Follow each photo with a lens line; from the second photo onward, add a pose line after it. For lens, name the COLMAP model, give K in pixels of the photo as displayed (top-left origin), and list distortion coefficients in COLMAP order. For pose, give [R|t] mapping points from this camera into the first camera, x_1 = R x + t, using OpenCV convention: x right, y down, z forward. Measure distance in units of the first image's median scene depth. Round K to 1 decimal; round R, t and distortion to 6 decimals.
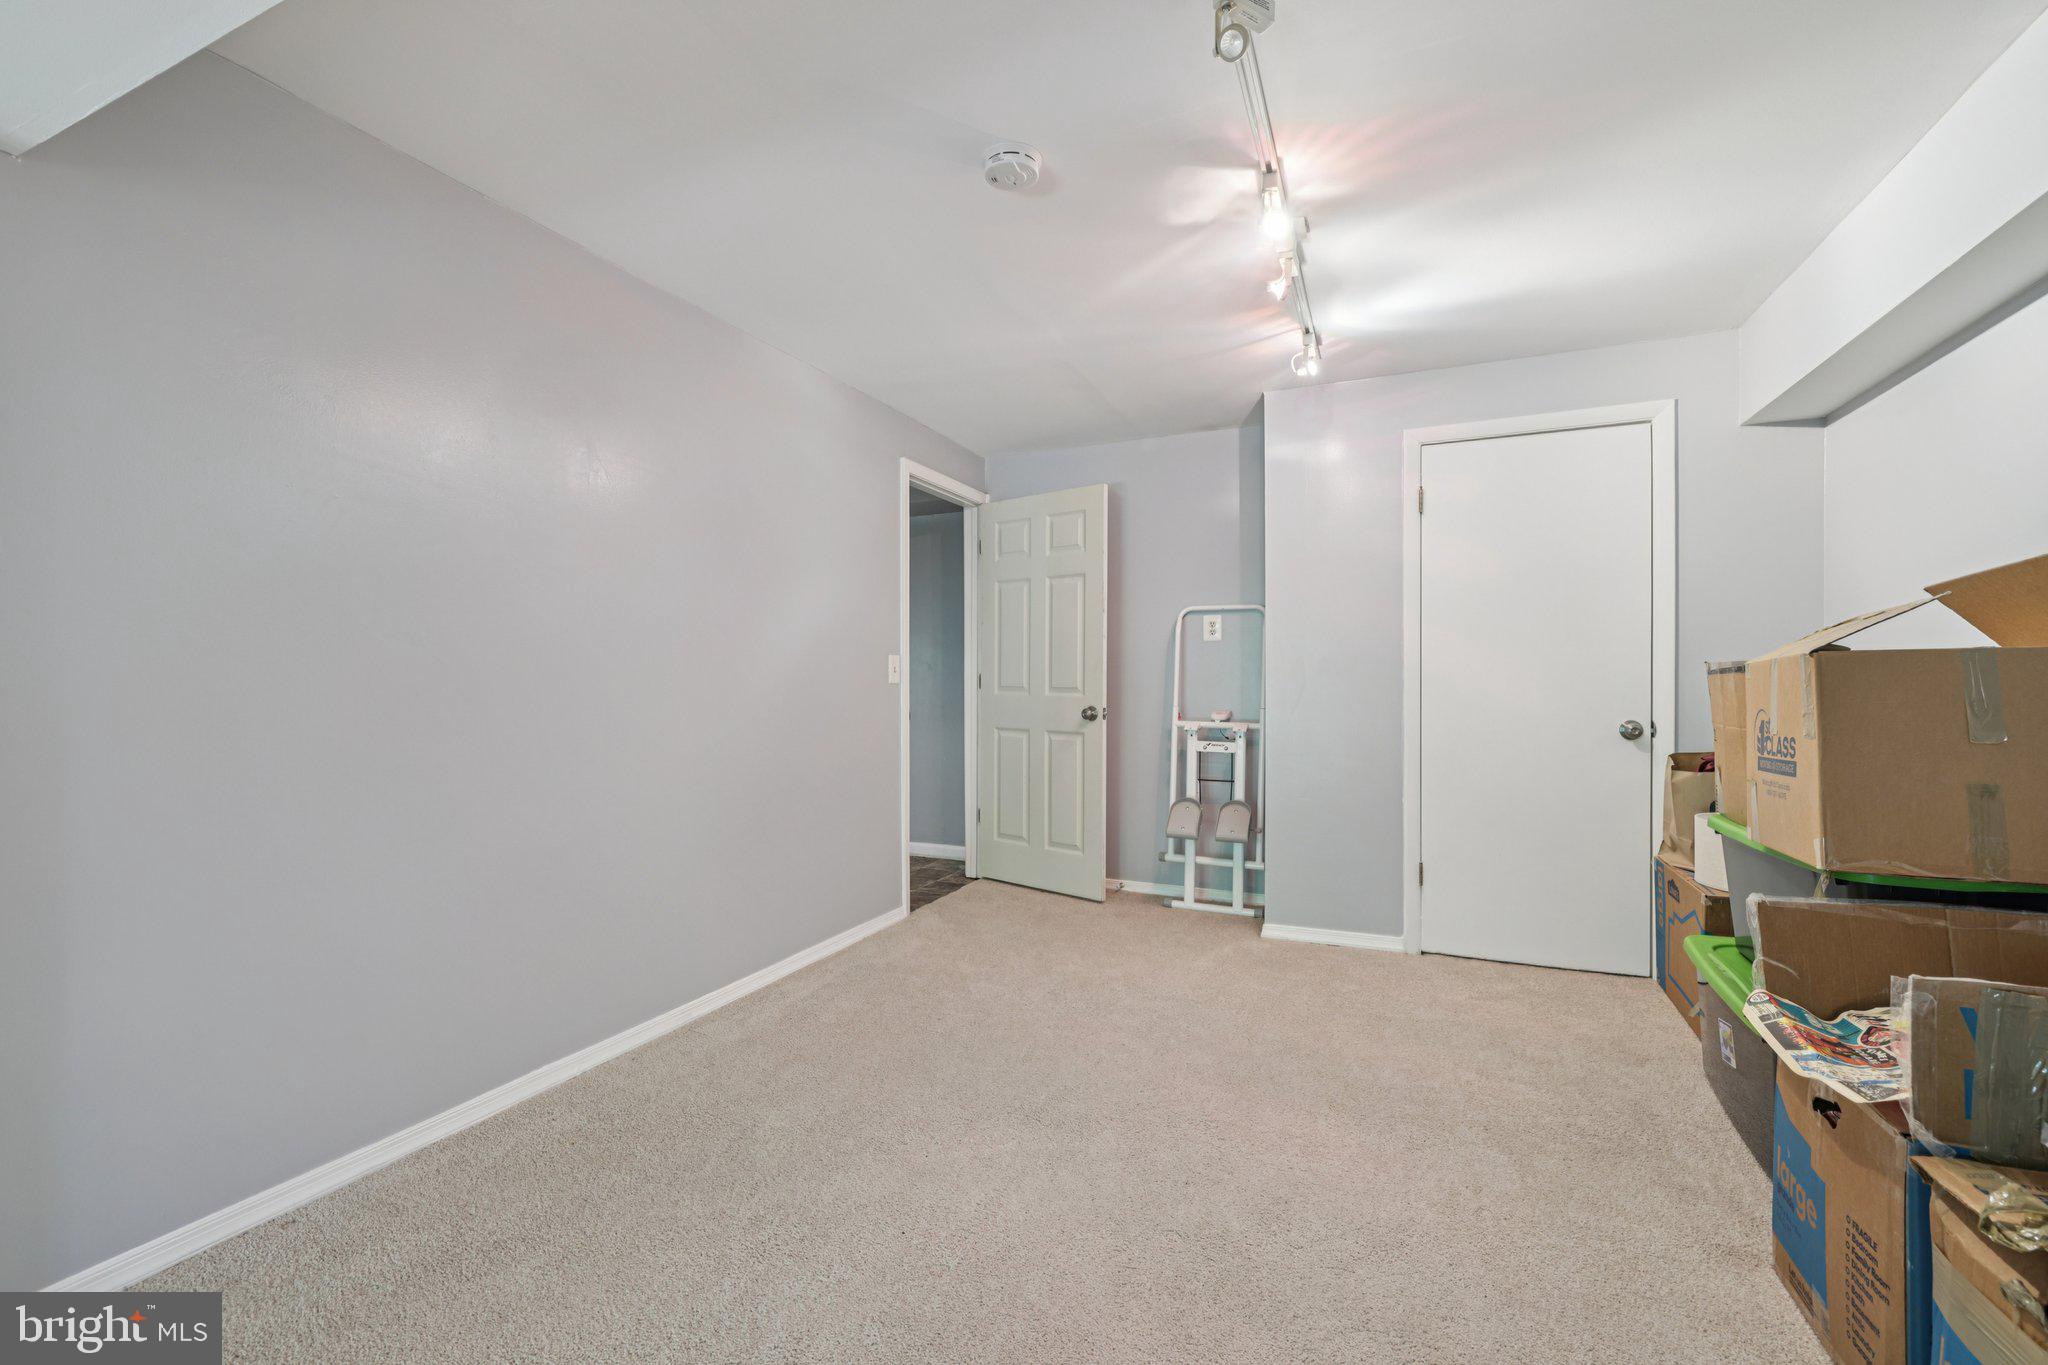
lens RADIAL K [[871.1, 0, 1022.6], [0, 871.1, 685.1], [0, 0, 1]] dist [0.002504, -0.000602]
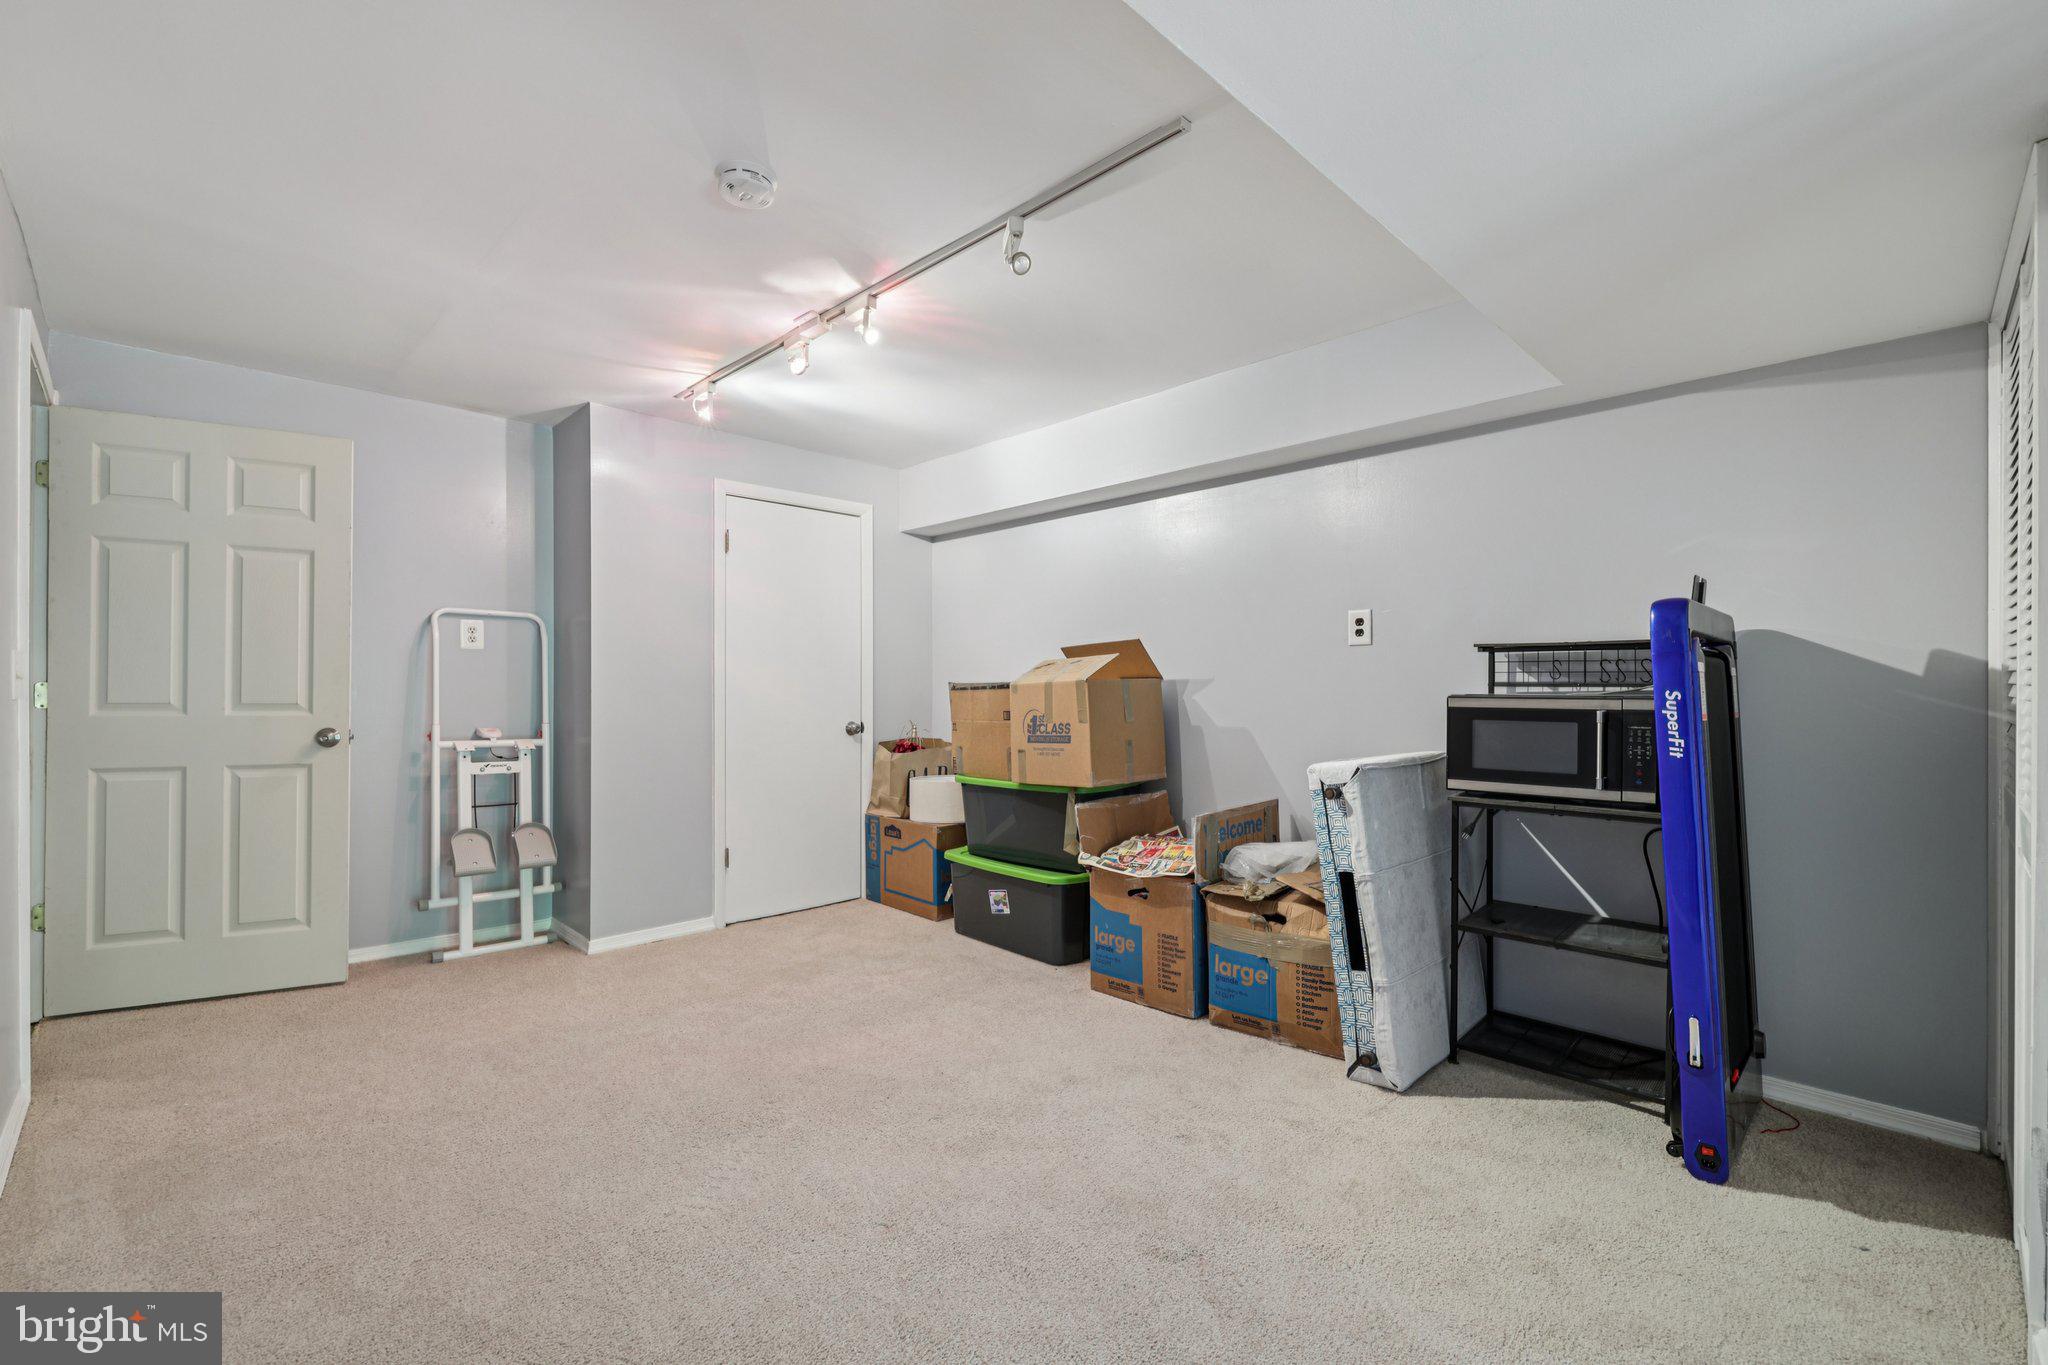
lens RADIAL K [[871.1, 0, 1015.2], [0, 871.1, 688.1], [0, 0, 1]] dist [0.002504, -0.000602]
pose [[0.371380, 0.005973, 0.928462, -0.420758], [0.005579, 0.999947, -0.008665, -0.000290], [-0.928464, 0.008398, 0.371327, 0.170084]]
